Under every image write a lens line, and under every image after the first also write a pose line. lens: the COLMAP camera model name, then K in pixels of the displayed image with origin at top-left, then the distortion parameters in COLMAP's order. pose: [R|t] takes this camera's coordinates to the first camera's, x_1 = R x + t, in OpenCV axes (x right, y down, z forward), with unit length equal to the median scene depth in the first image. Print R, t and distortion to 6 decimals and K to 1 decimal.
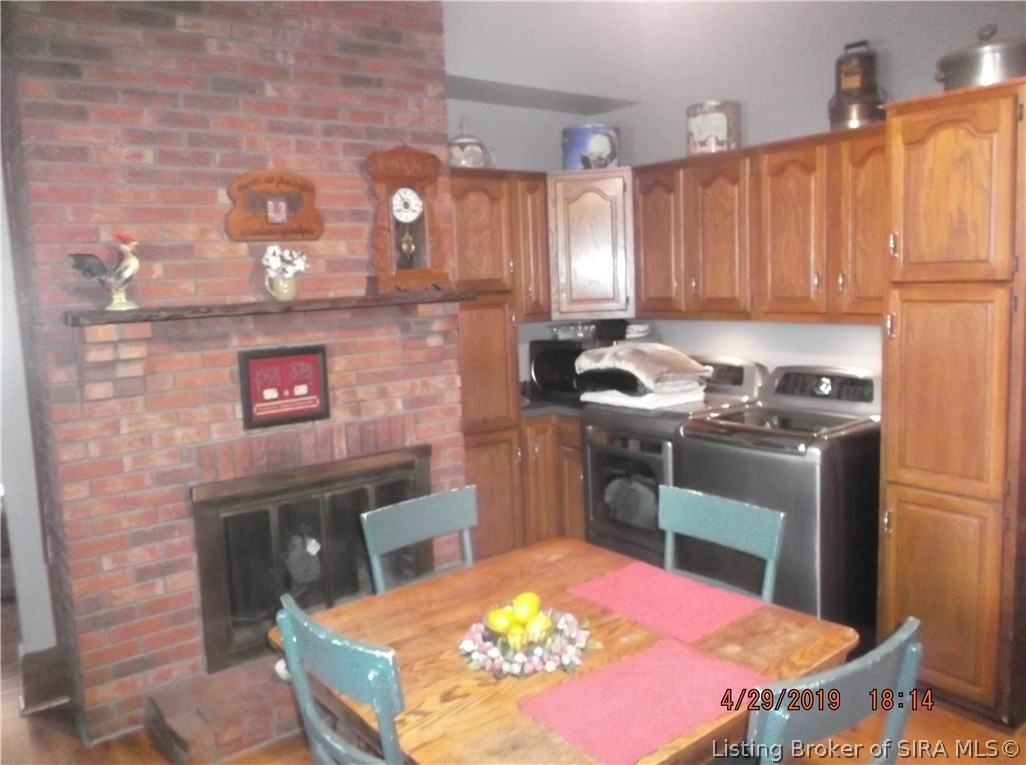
lens RADIAL K [[783.7, 0, 509.8], [0, 783.7, 367.6], [0, 0, 1]] dist [-0.043231, 0.000577]
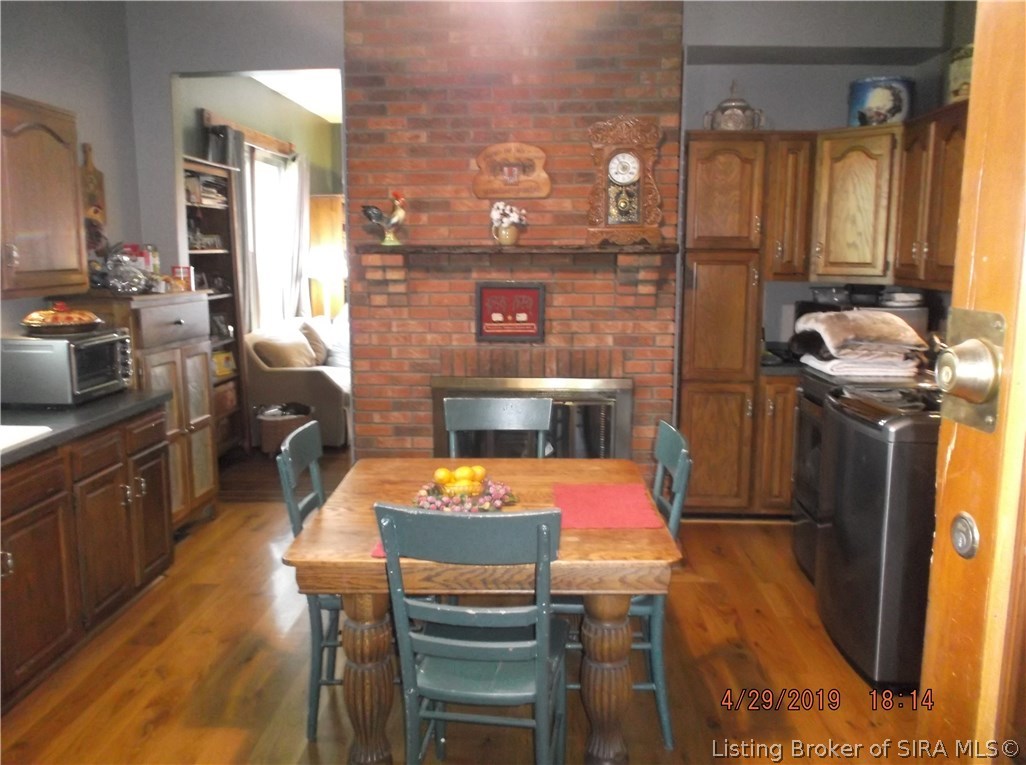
lens RADIAL K [[783.7, 0, 509.8], [0, 783.7, 367.6], [0, 0, 1]] dist [-0.043231, 0.000577]
pose [[0.772085, 0.135791, -0.620842, 0.550610], [-0.105607, 0.990737, 0.085360, 0.003558], [0.626683, -0.000340, 0.779274, -0.004373]]
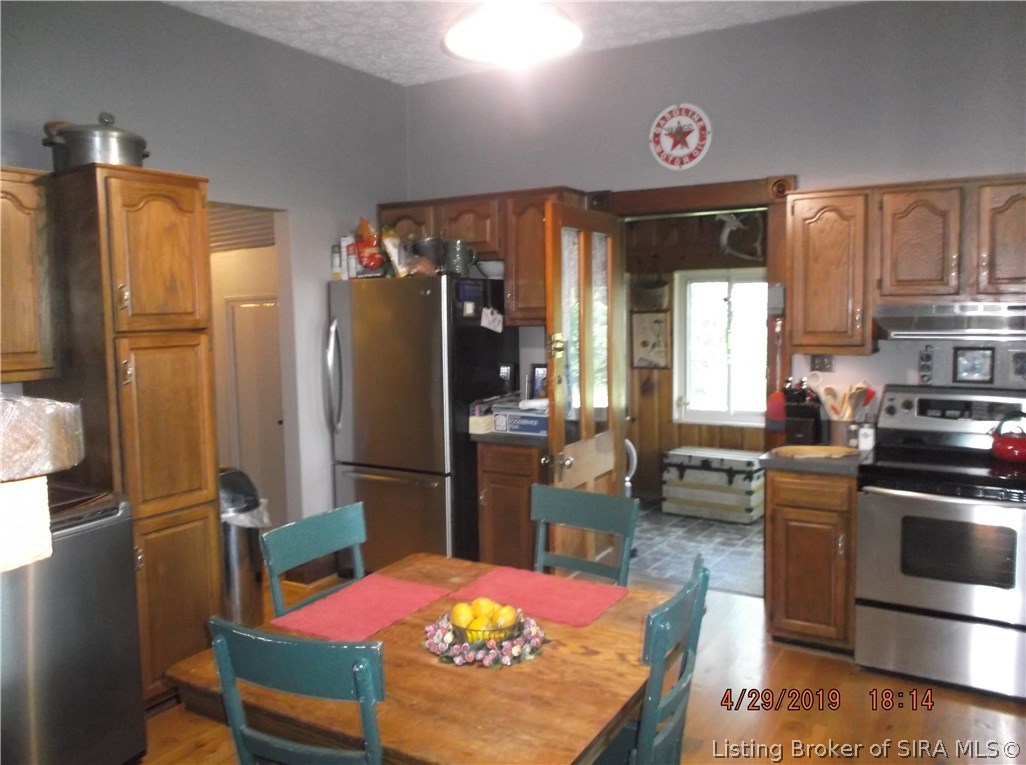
lens RADIAL K [[783.7, 0, 509.8], [0, 783.7, 367.6], [0, 0, 1]] dist [-0.043231, 0.000577]
pose [[-0.350143, -0.021367, 0.936453, -0.612858], [0.139181, 0.987455, 0.074571, -0.059496], [-0.926298, 0.156447, -0.342776, 0.783369]]
